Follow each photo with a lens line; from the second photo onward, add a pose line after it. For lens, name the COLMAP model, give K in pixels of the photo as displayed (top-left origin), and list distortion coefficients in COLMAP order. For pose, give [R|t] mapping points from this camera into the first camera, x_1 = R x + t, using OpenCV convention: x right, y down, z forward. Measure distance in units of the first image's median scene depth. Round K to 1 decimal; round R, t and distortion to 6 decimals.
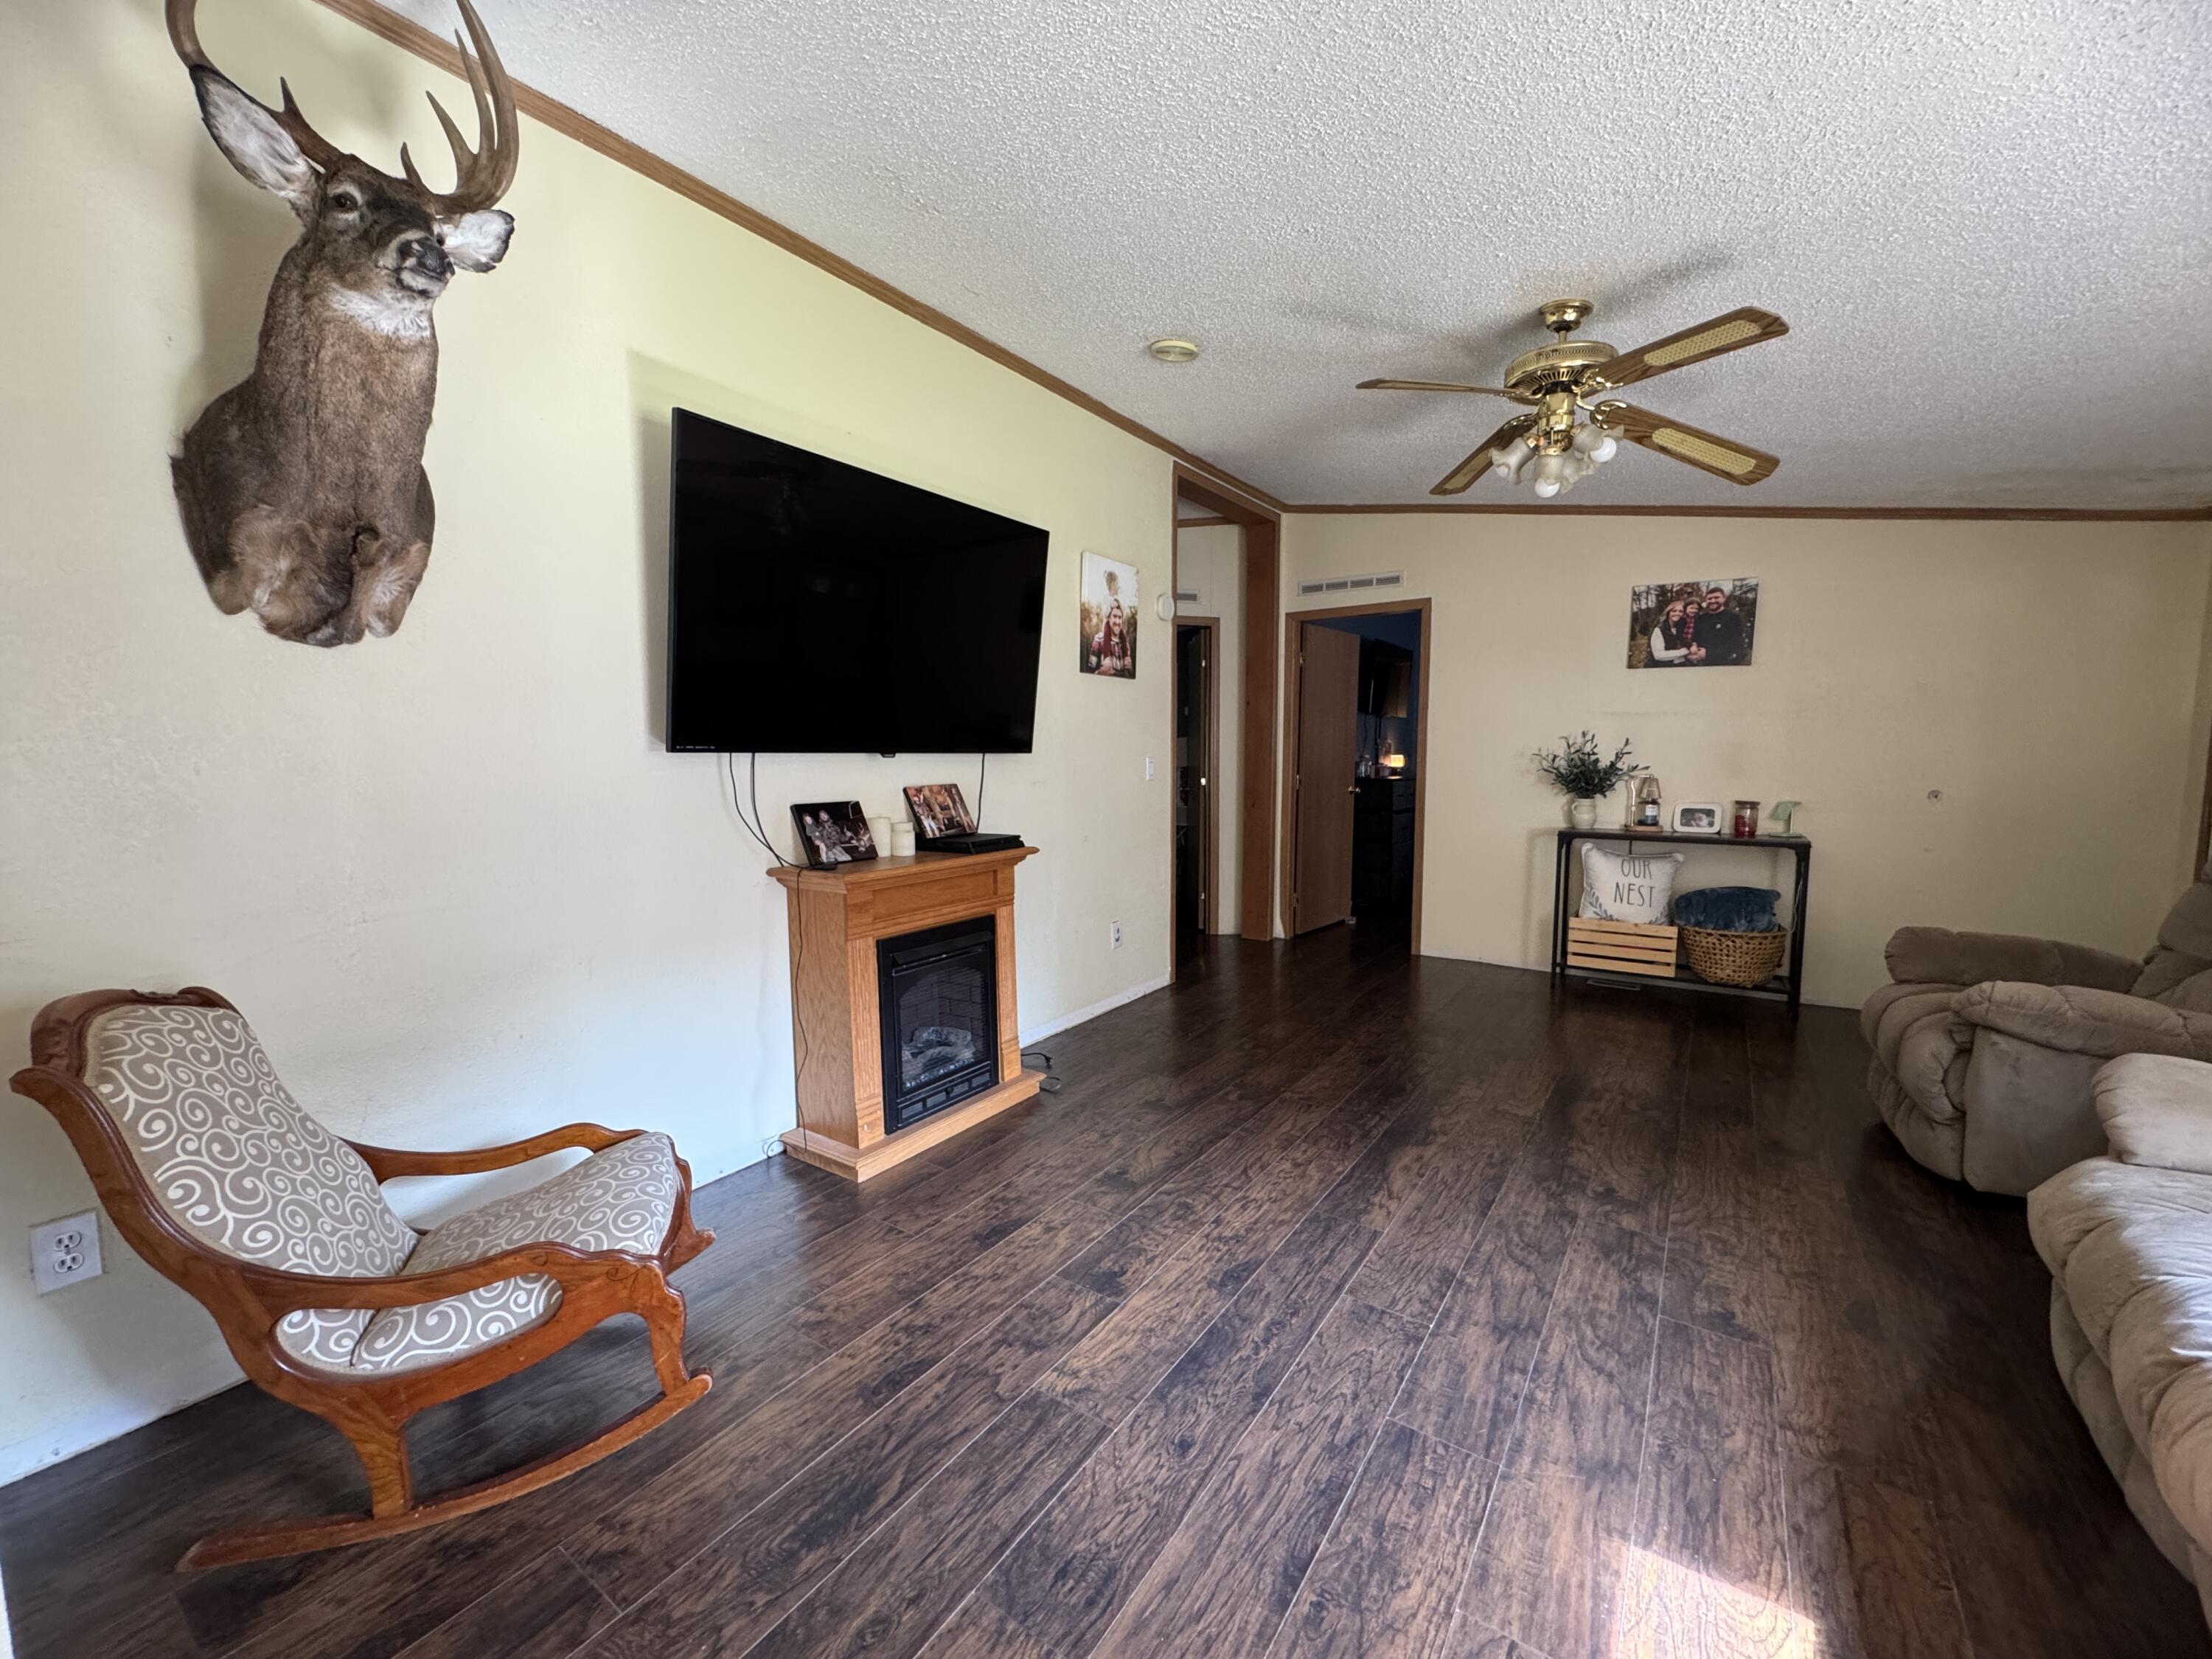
lens RADIAL K [[885.9, 0, 1105.2], [0, 885.9, 832.4], [0, 0, 1]] dist [-0.001574, 0.000261]
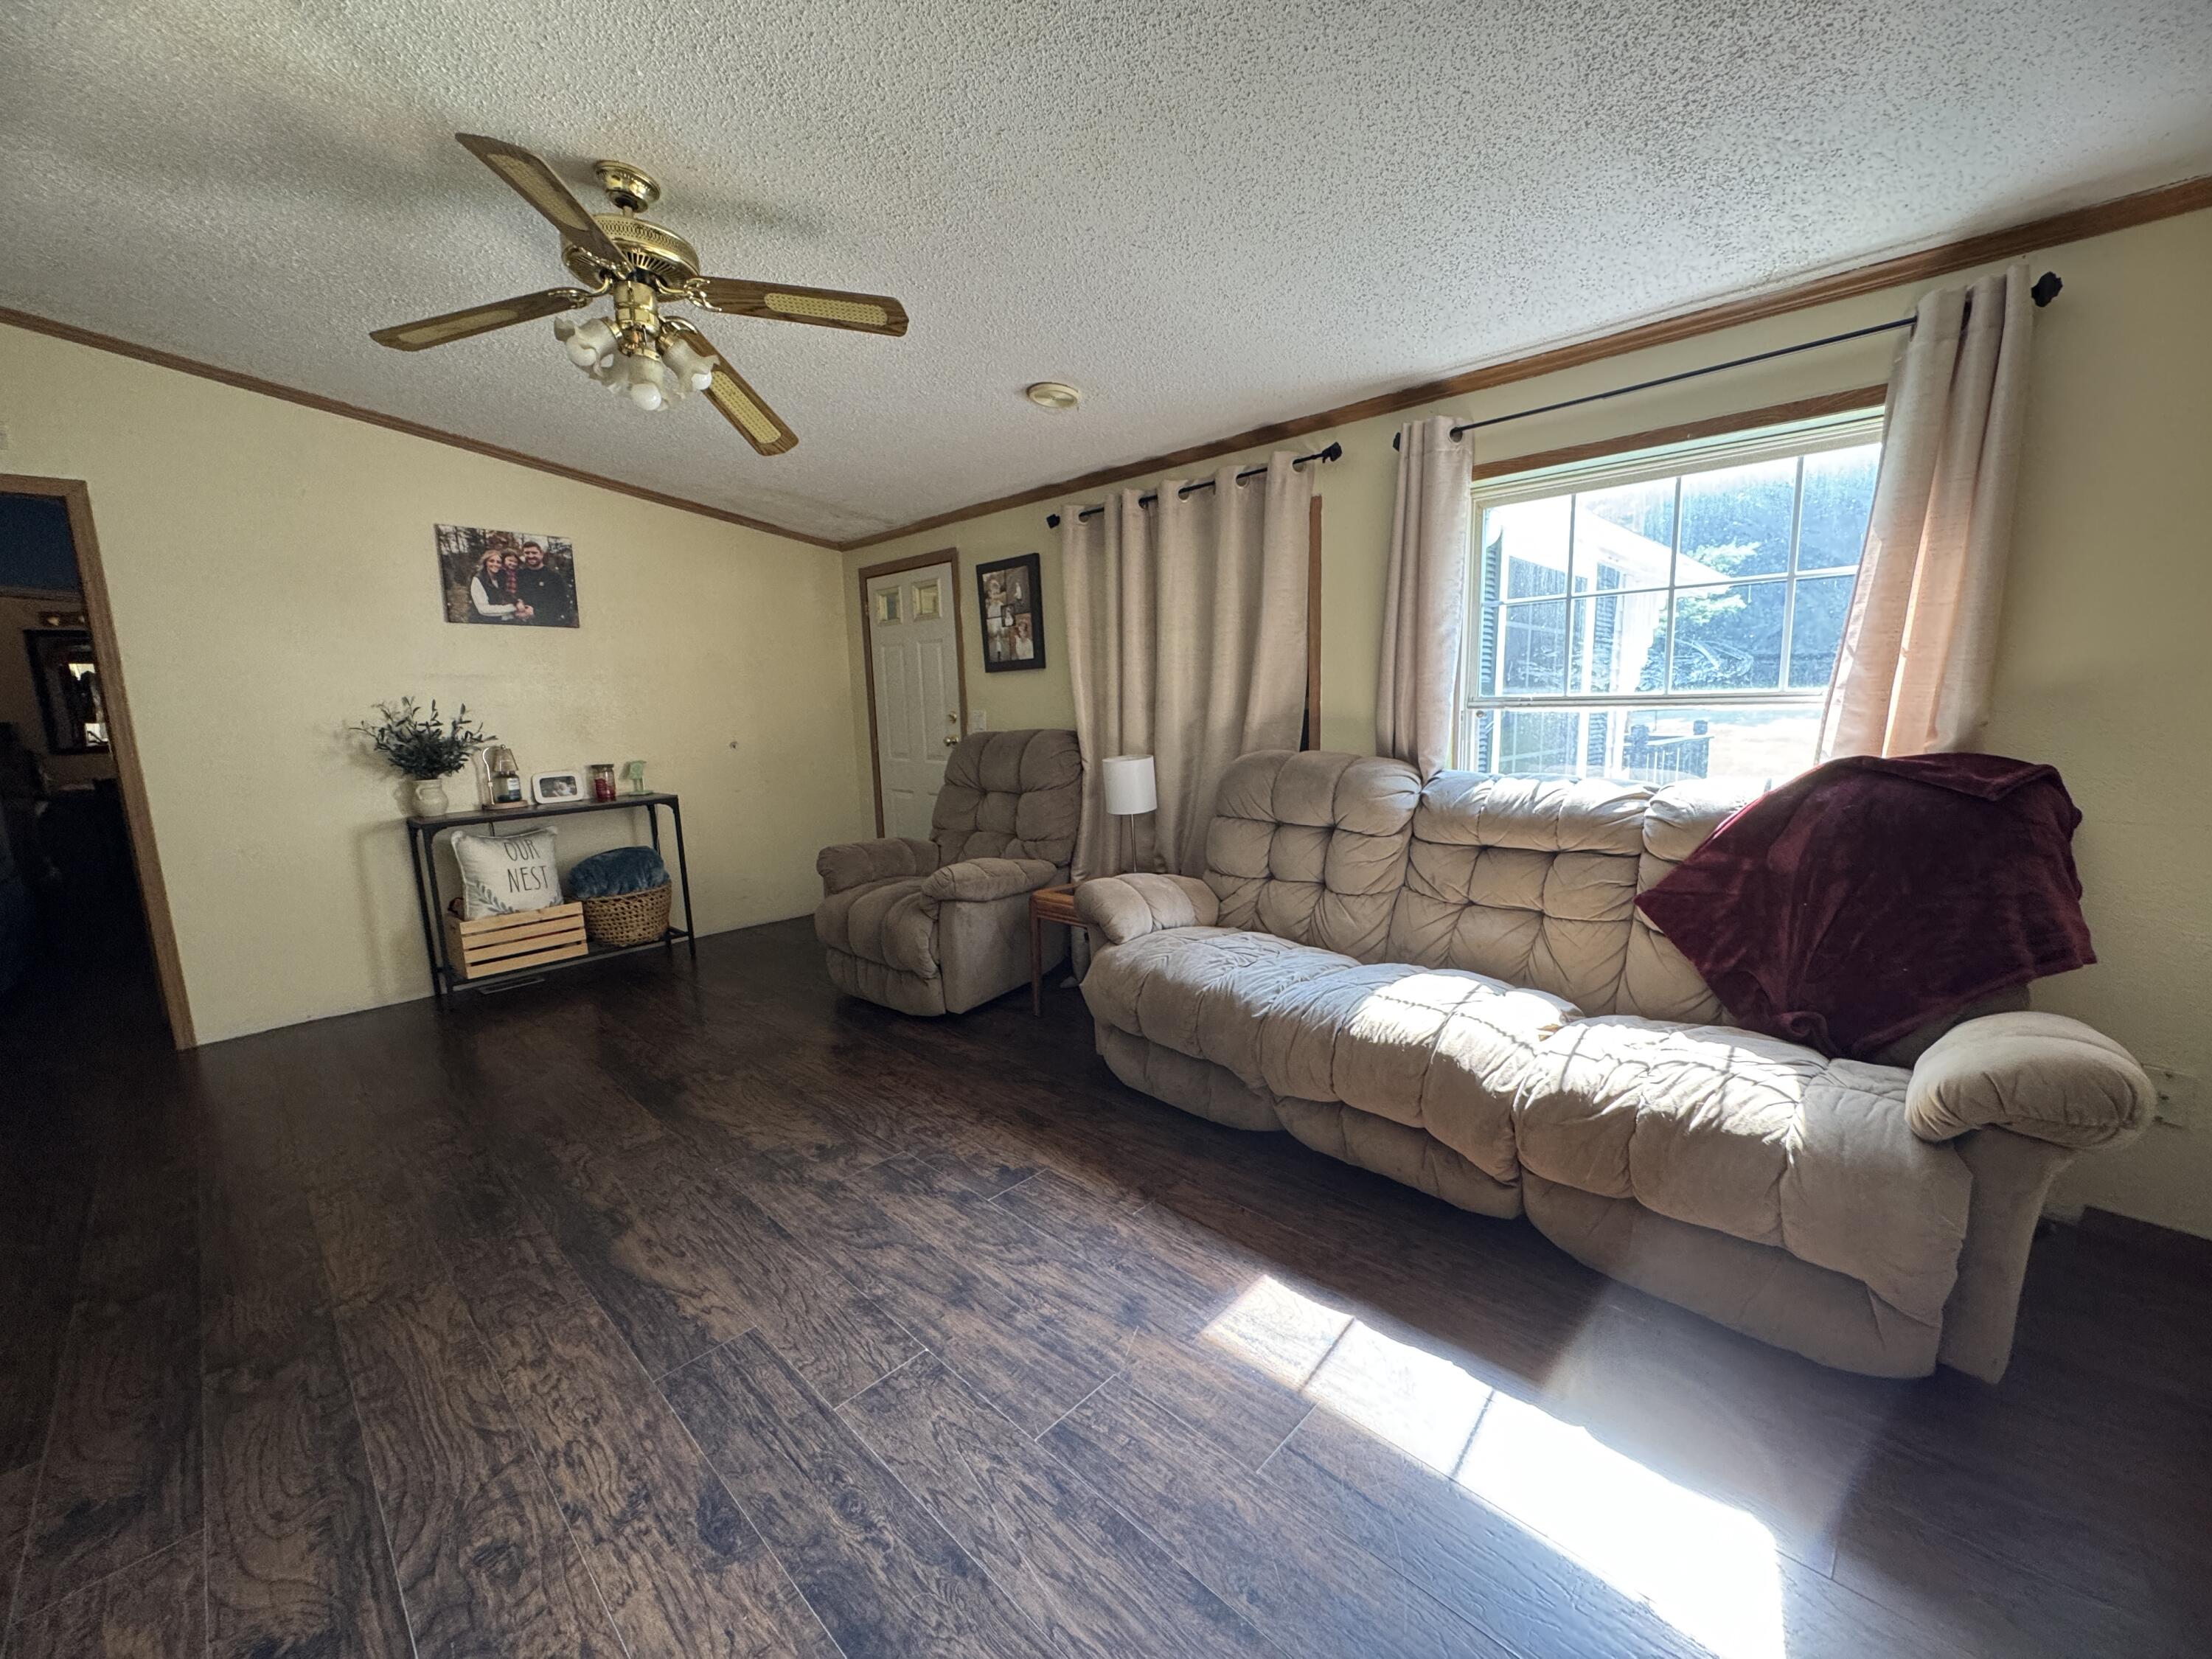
lens RADIAL K [[885.9, 0, 1105.2], [0, 885.9, 832.4], [0, 0, 1]] dist [-0.001574, 0.000261]
pose [[0.165362, -0.158952, 0.973339, -0.245632], [0.124899, 0.982355, 0.139205, -0.039932], [-0.978292, 0.098550, 0.182297, 0.374064]]
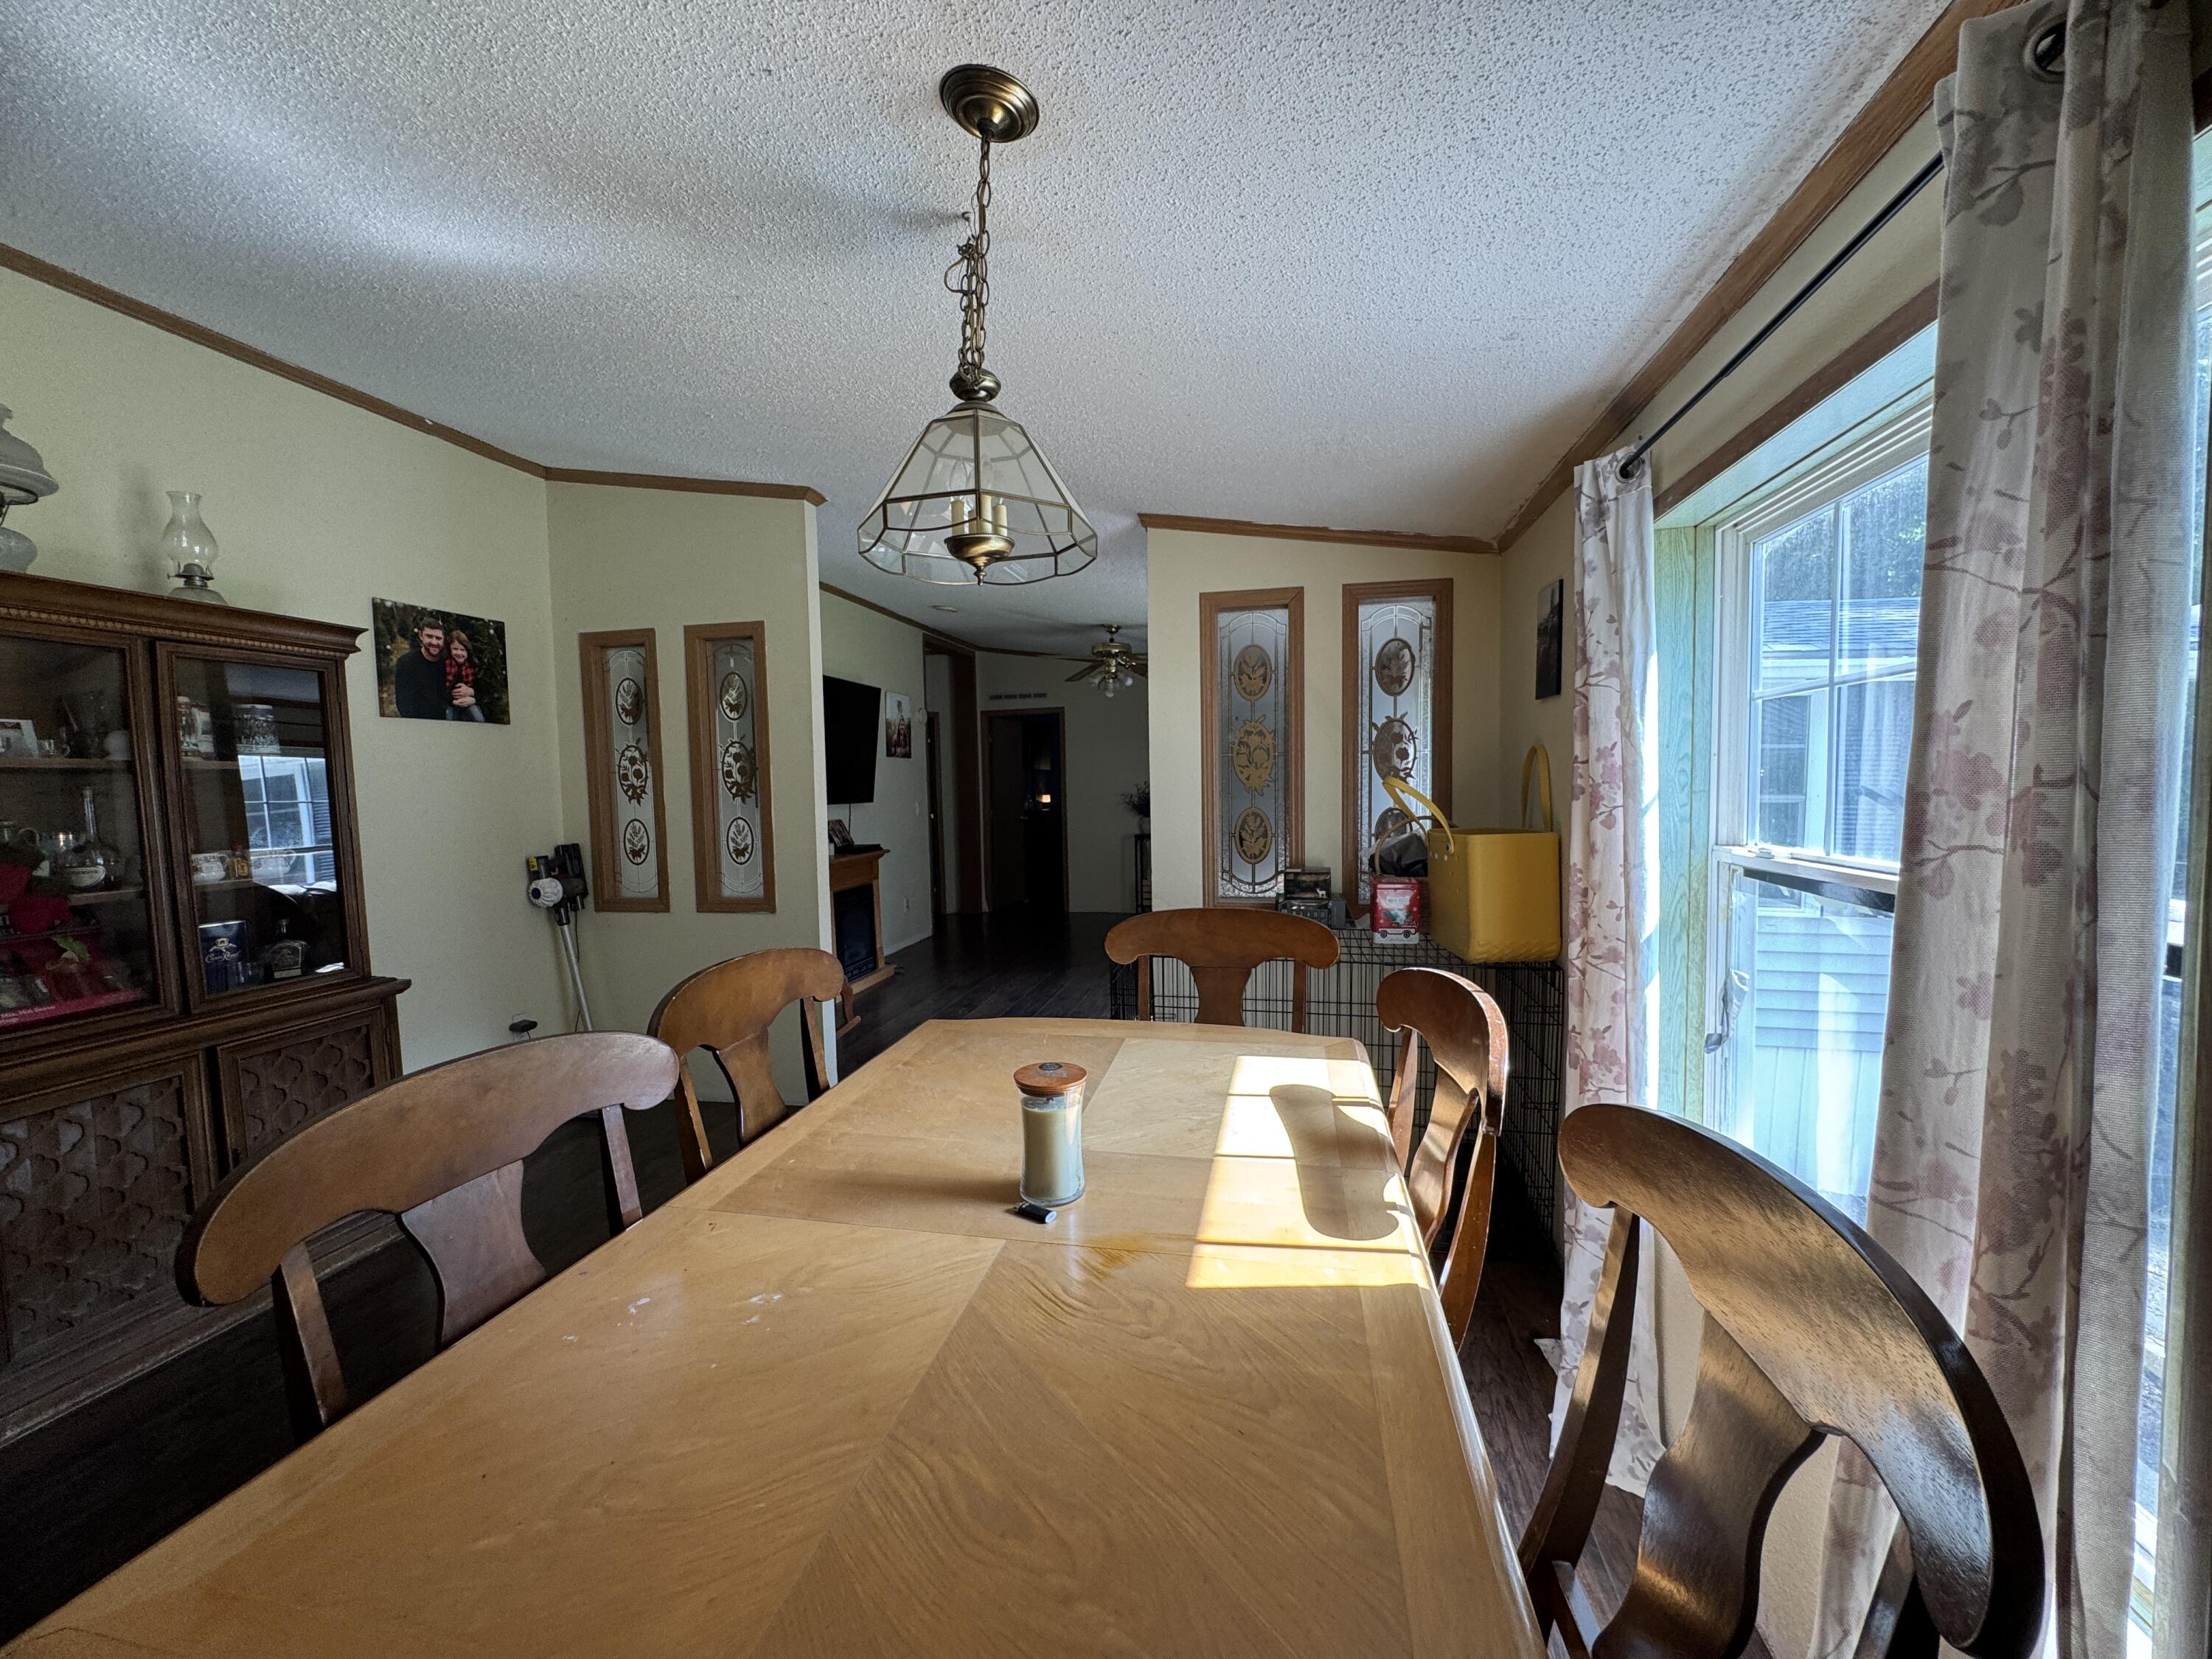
lens RADIAL K [[885.9, 0, 1105.2], [0, 885.9, 832.4], [0, 0, 1]] dist [-0.001574, 0.000261]
pose [[0.919905, -0.042084, 0.389876, -0.427467], [0.057929, 0.997900, -0.028968, 0.067511], [-0.387839, 0.049233, 0.920412, -1.077821]]
